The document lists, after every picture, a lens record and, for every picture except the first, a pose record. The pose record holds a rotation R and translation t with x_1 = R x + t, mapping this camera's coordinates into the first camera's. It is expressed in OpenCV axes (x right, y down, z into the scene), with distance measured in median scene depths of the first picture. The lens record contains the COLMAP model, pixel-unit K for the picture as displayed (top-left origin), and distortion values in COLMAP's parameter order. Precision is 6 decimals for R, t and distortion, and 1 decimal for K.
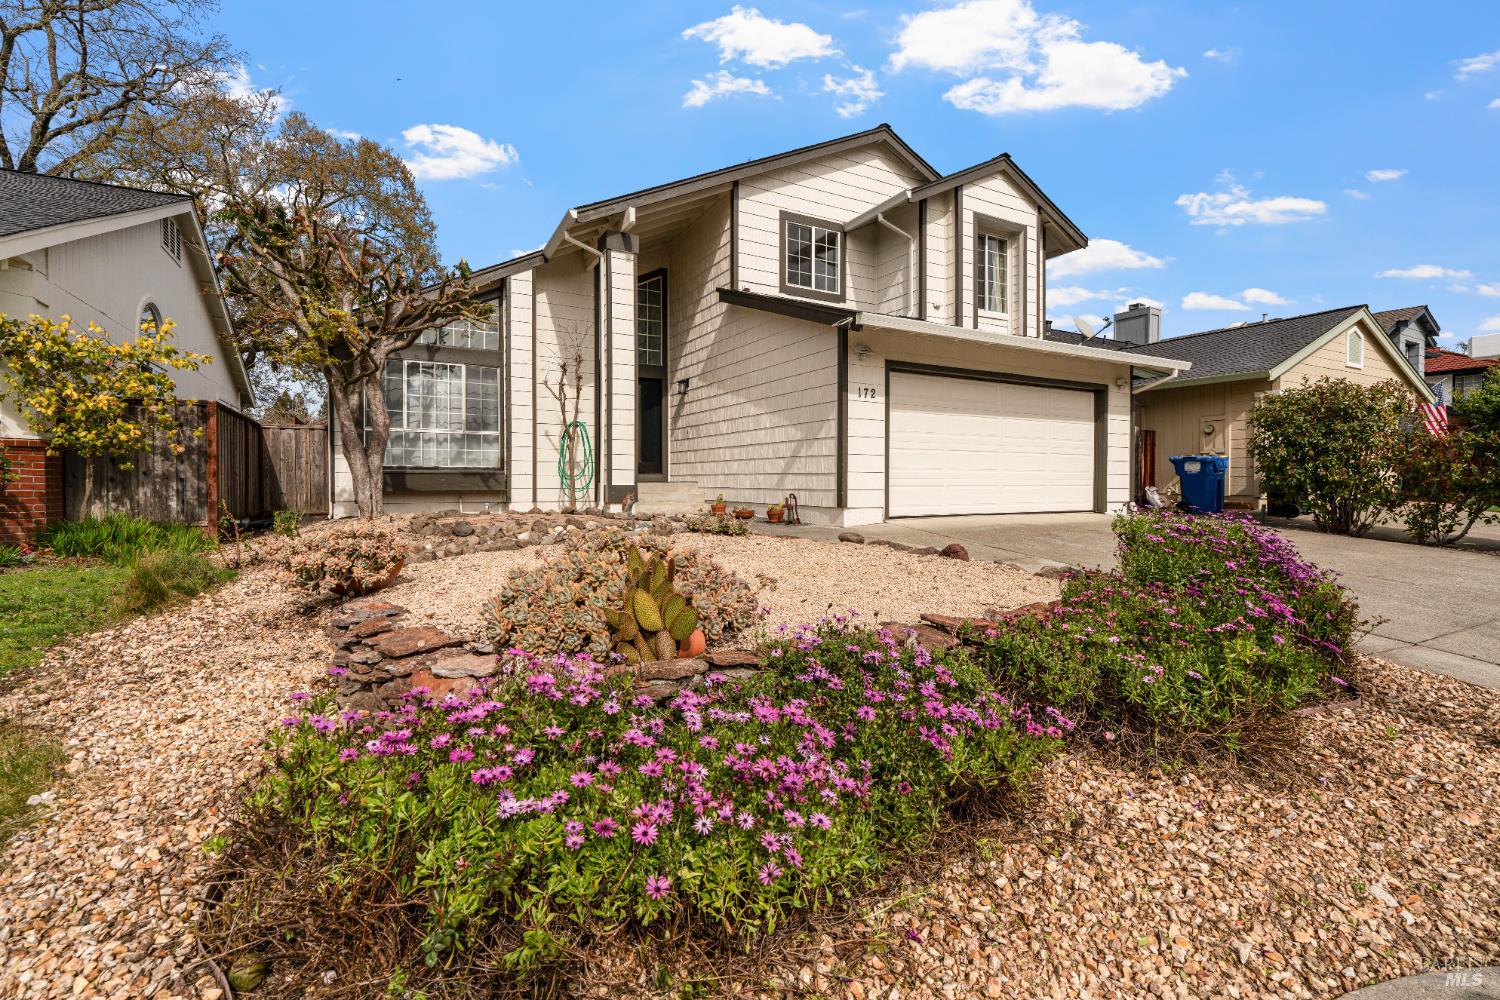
lens RADIAL K [[679.3, 0, 757.9], [0, 679.3, 493.1], [0, 0, 1]] dist [-0.003444, -0.000412]
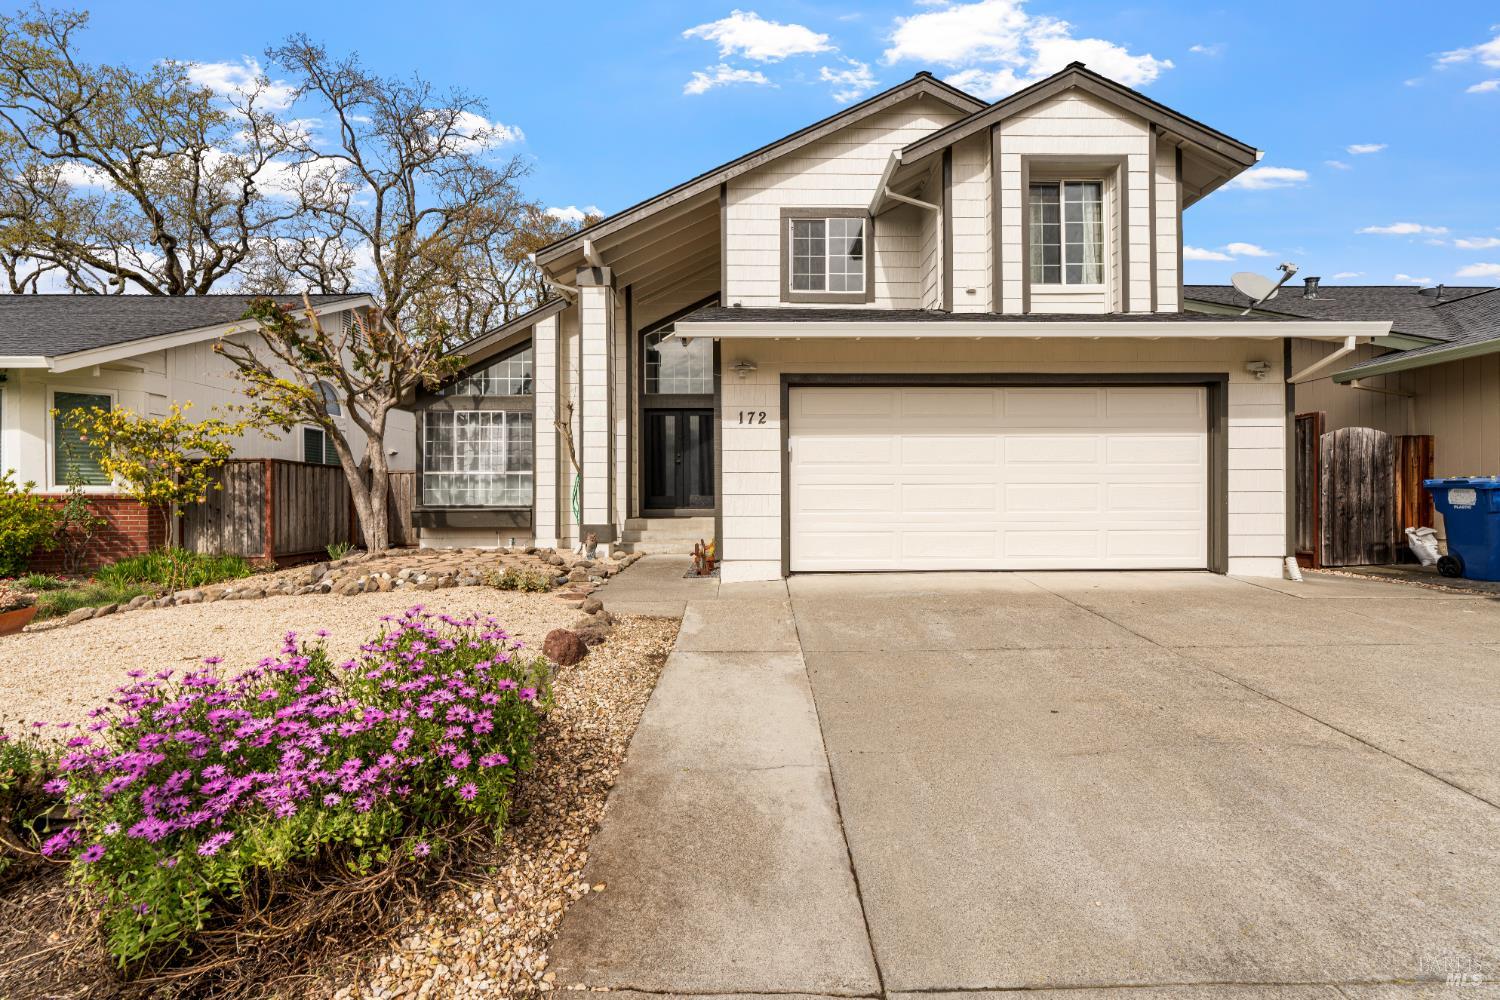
lens RADIAL K [[679.3, 0, 750.6], [0, 679.3, 502.7], [0, 0, 1]] dist [-0.003444, -0.000412]
pose [[0.880586, -0.004279, -0.473867, 0.416155], [-0.002628, 0.999900, -0.013912, -0.026991], [0.473879, 0.013496, 0.880486, 0.223491]]
